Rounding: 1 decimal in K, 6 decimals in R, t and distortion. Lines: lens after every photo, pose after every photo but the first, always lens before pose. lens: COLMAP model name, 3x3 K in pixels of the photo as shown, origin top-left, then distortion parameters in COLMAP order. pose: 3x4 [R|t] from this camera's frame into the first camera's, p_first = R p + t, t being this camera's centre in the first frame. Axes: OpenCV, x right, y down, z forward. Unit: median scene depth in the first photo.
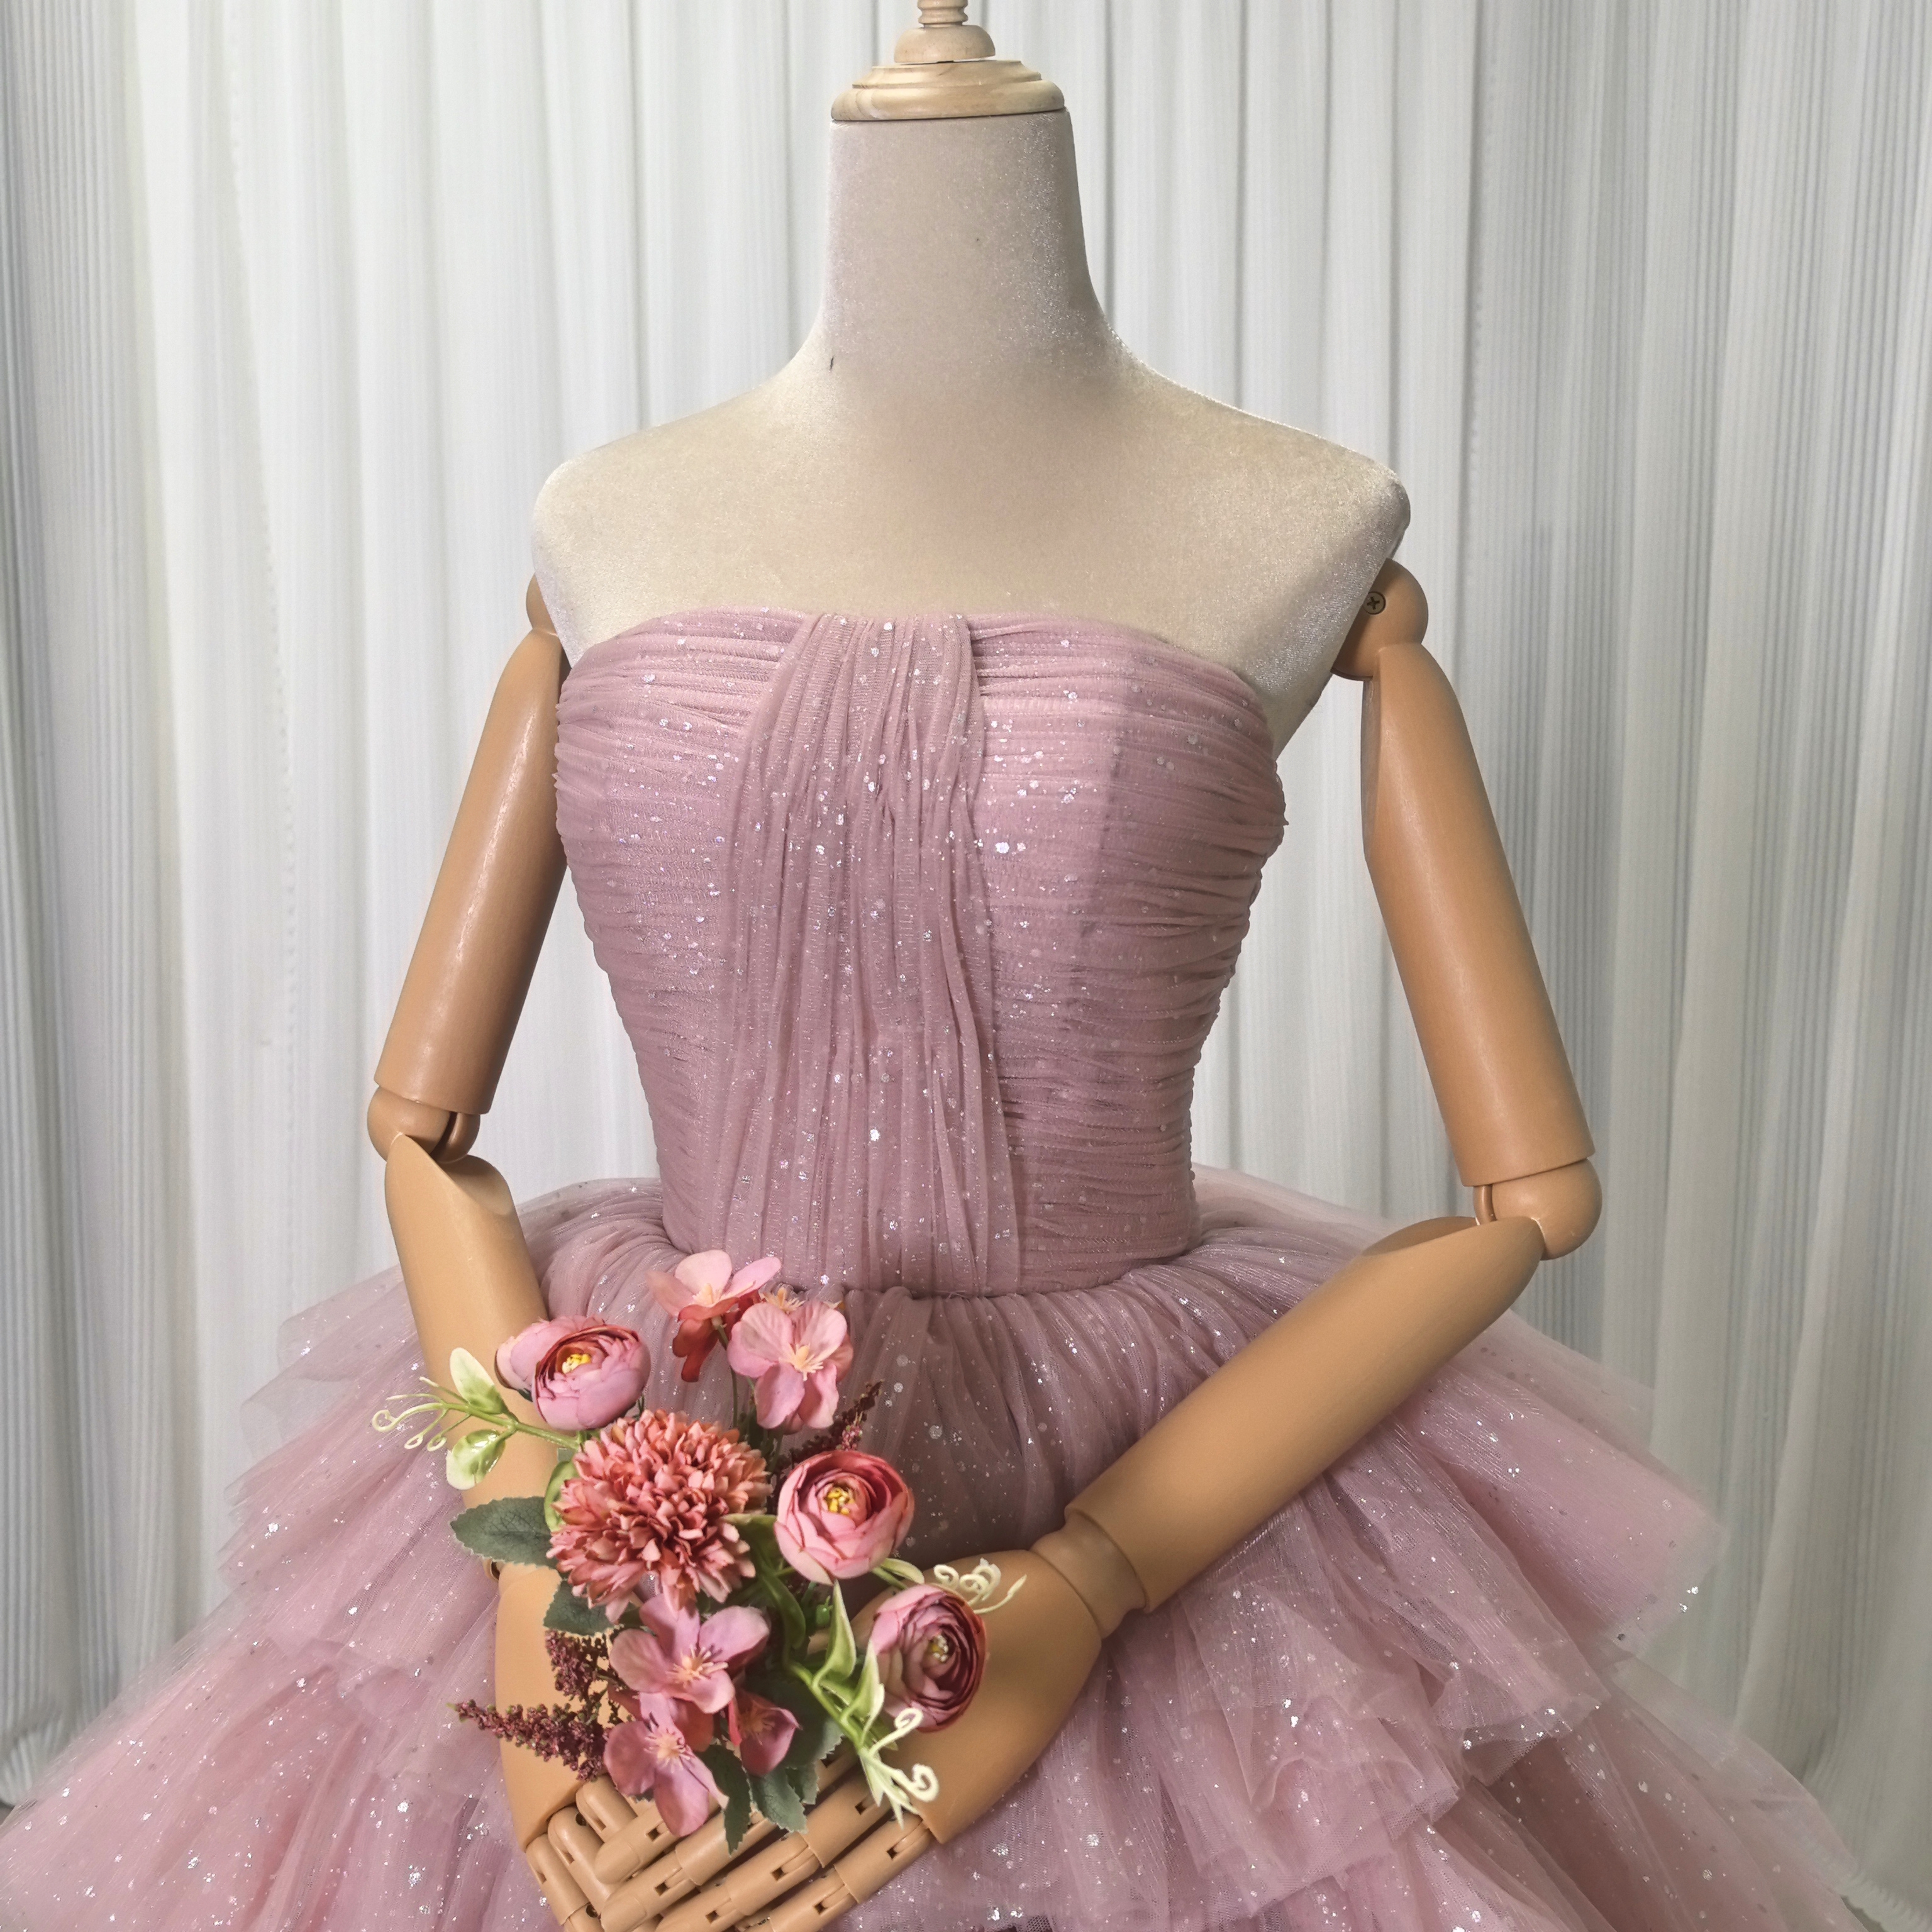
lens RADIAL K [[2041.0, 0, 928.5], [0, 2041.0, 982.0], [0, 0, 1]] dist [0.173468, -0.579055]
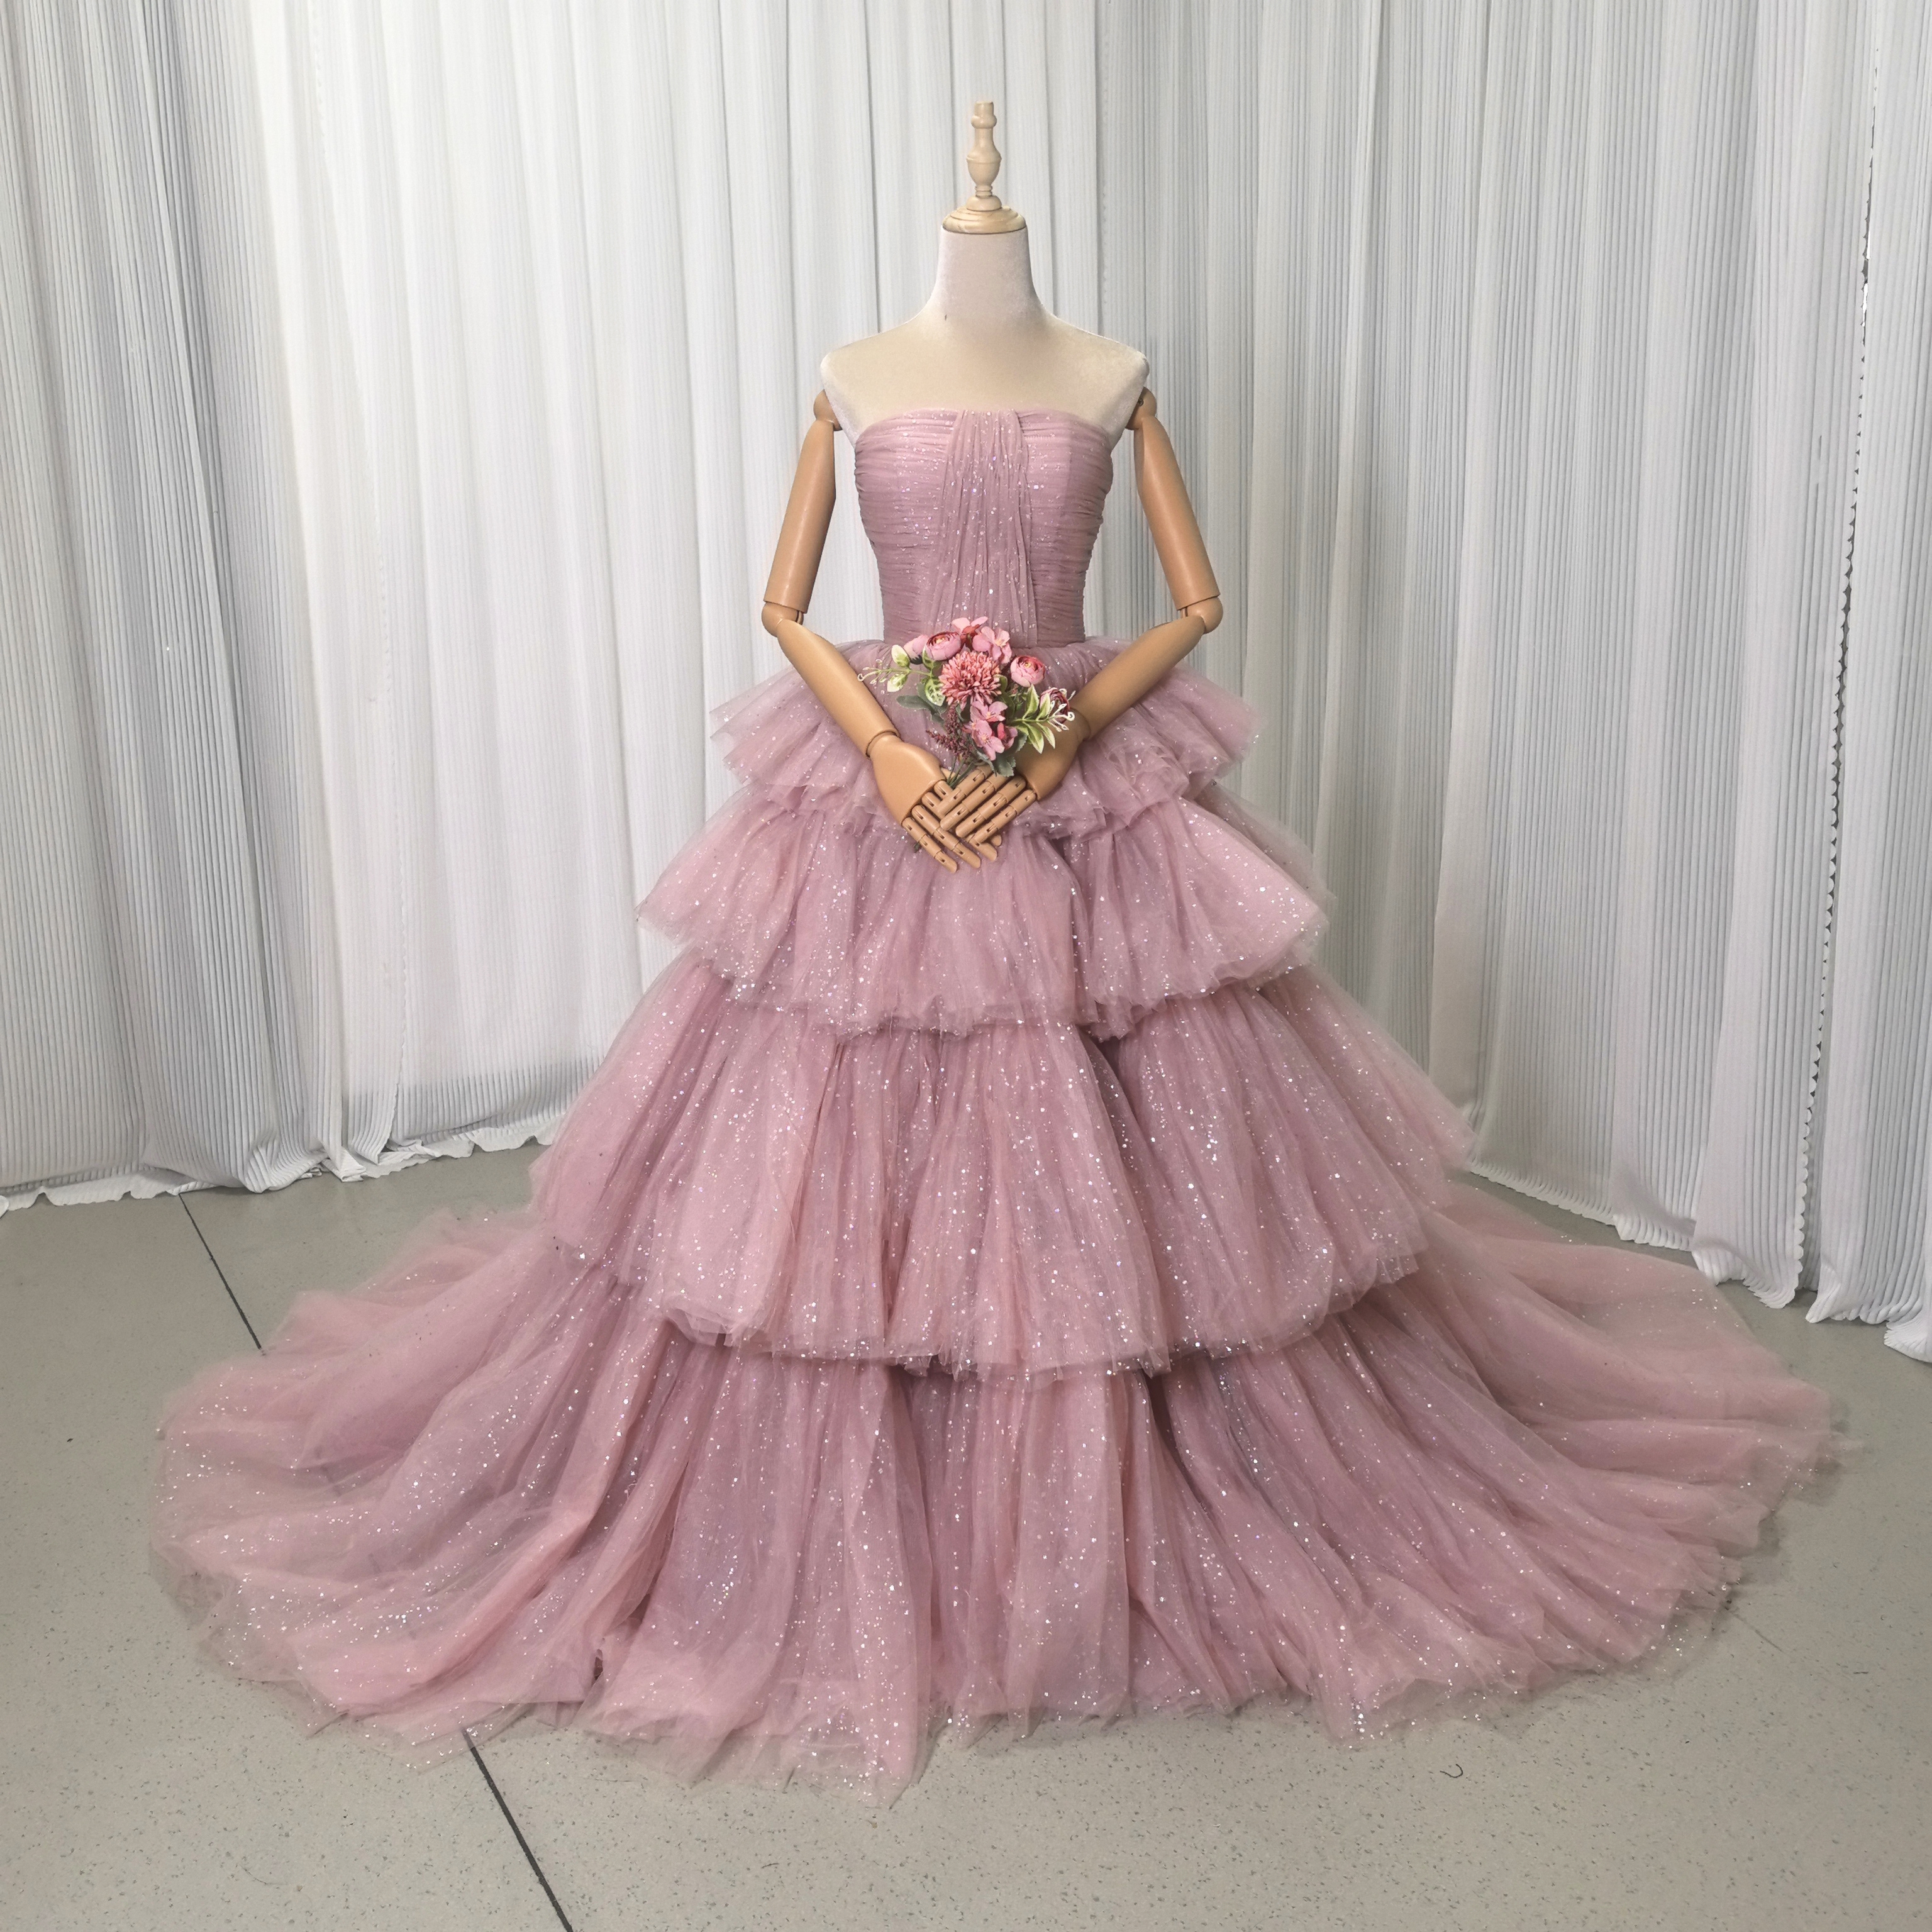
lens RADIAL K [[2041.0, 0, 928.5], [0, 2041.0, 982.0], [0, 0, 1]] dist [0.173468, -0.579055]
pose [[0.978716, -0.074909, 0.191059, -0.740719], [0.055503, 0.992924, 0.104981, 0.326709], [-0.197571, -0.092142, 0.975949, -1.979553]]
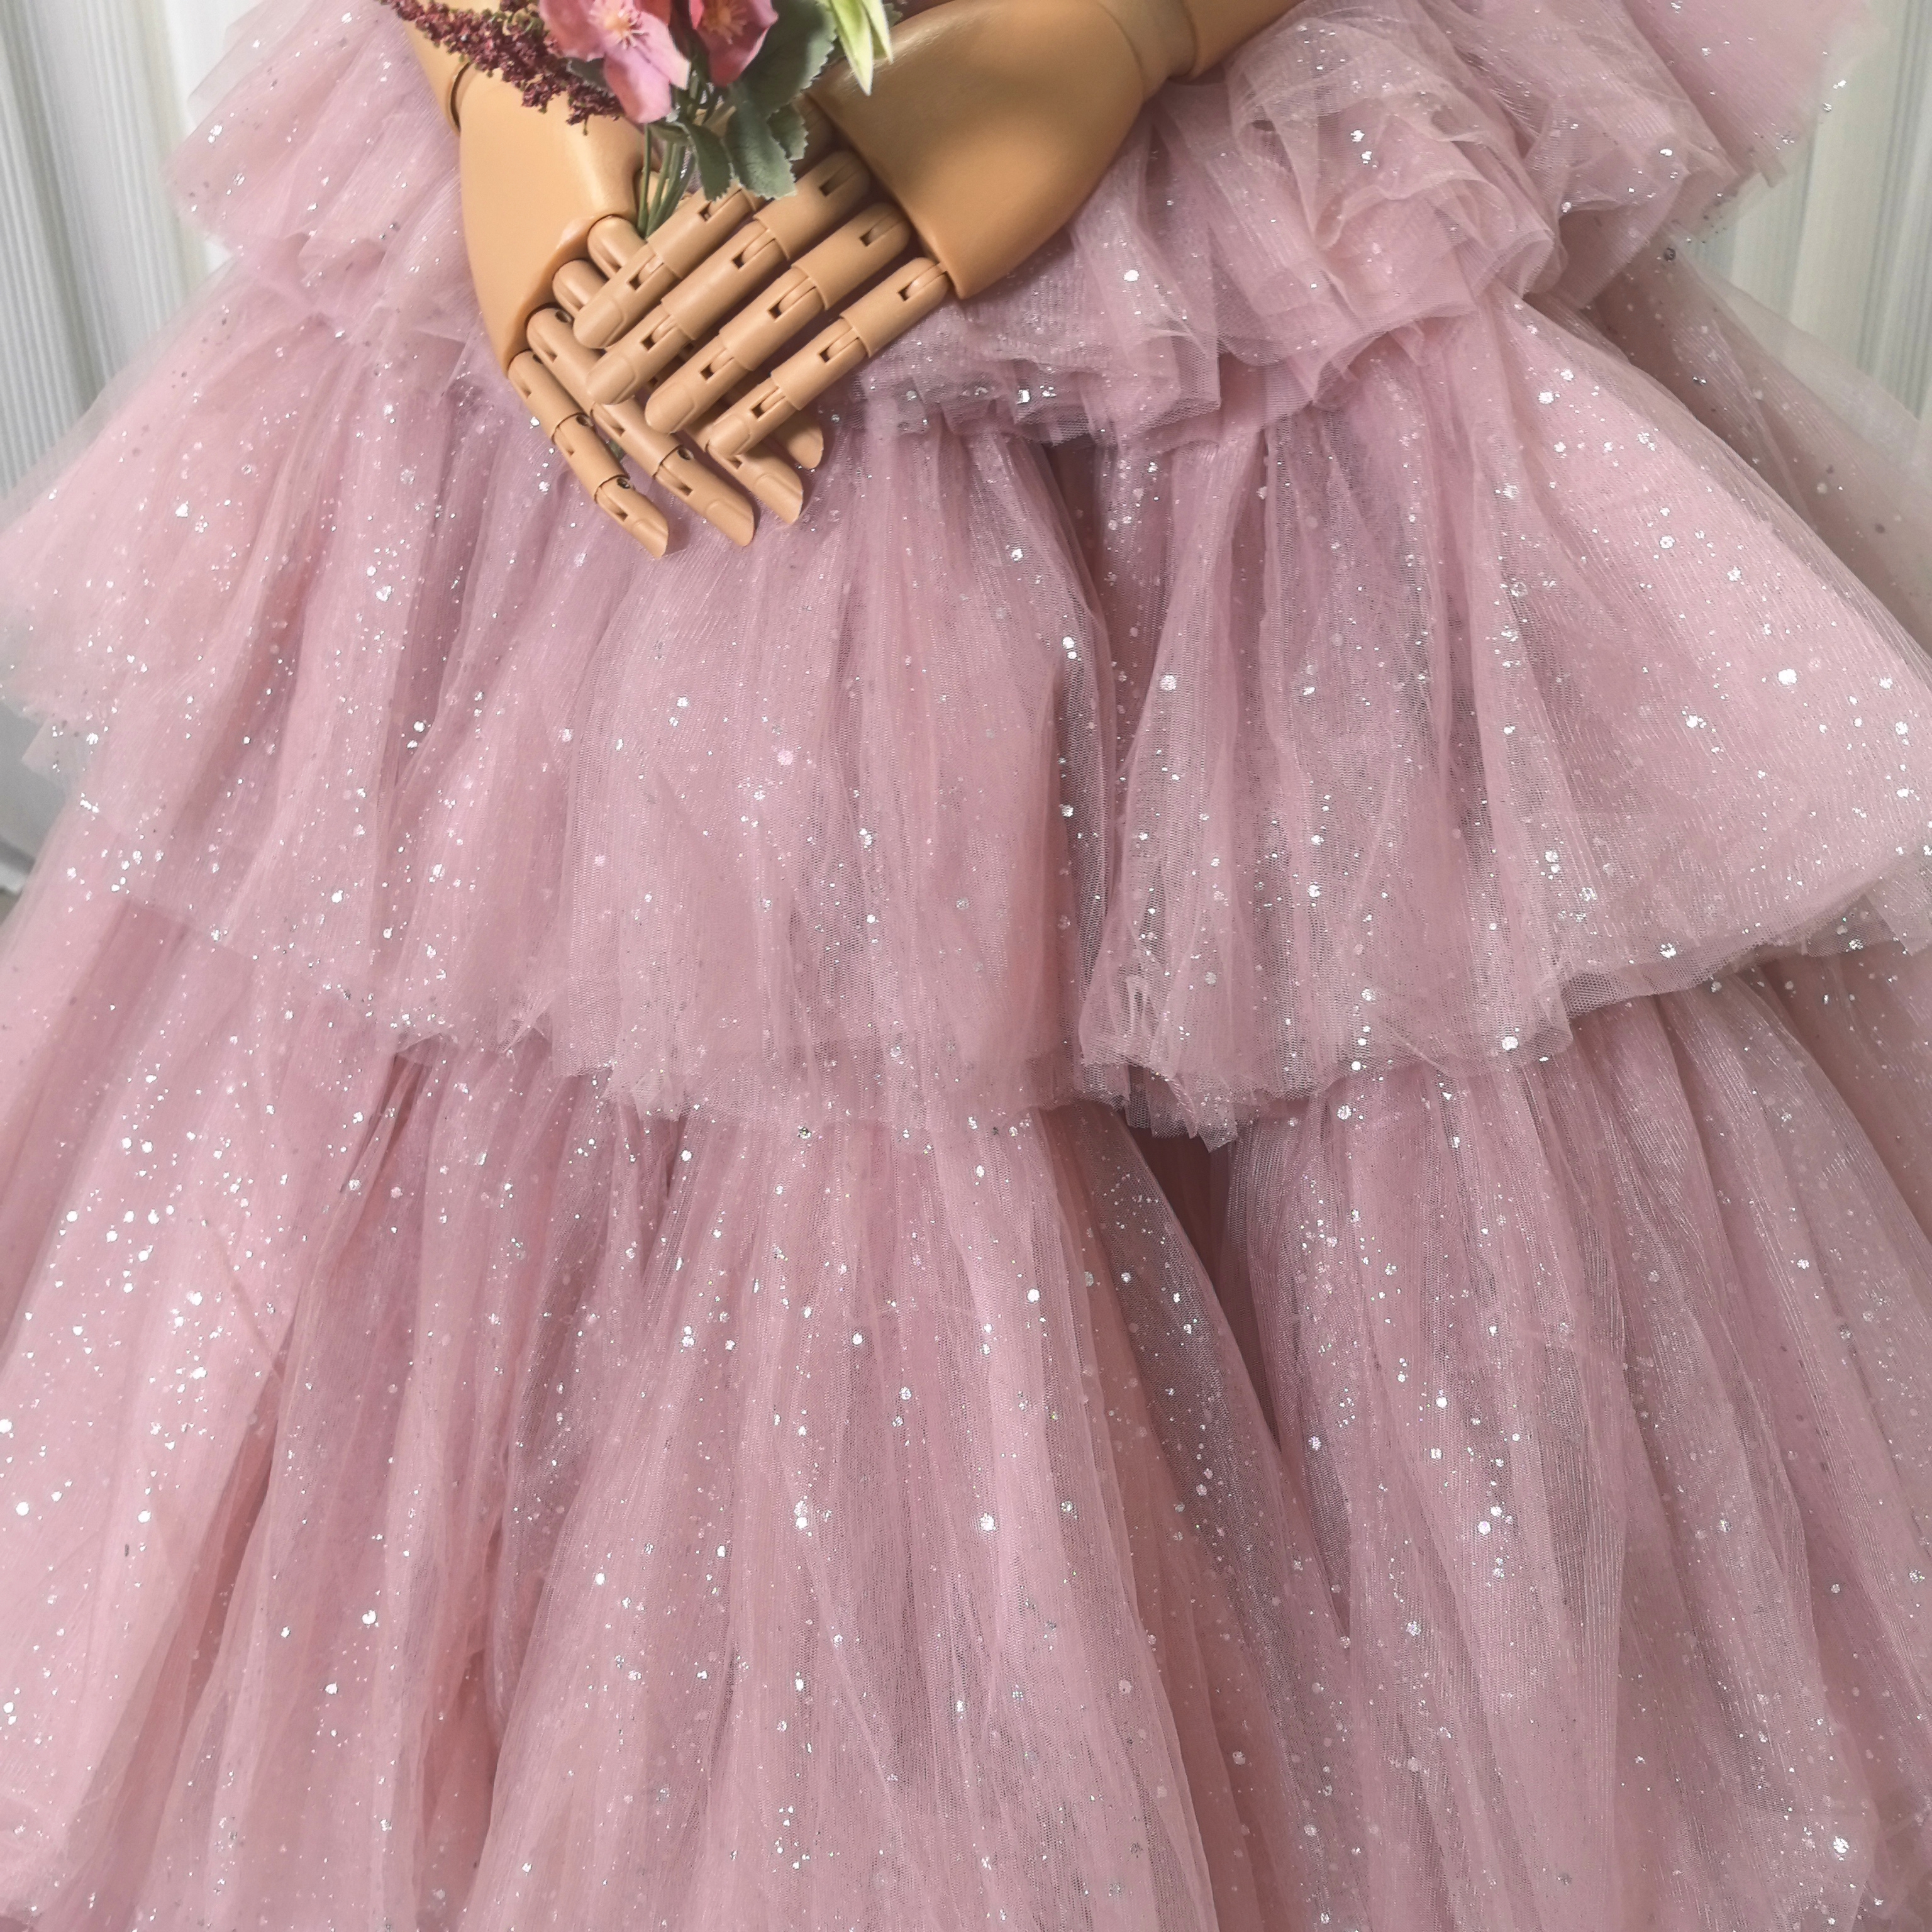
lens RADIAL K [[2009.0, 0, 959.1], [0, 2009.0, 922.7], [0, 0, 1]] dist [0.090656, -0.151173]
pose [[0.998941, -0.029757, -0.035094, 0.025725], [0.038723, 0.955662, 0.291908, 0.387014], [0.024852, -0.292958, 0.955802, 0.081776]]
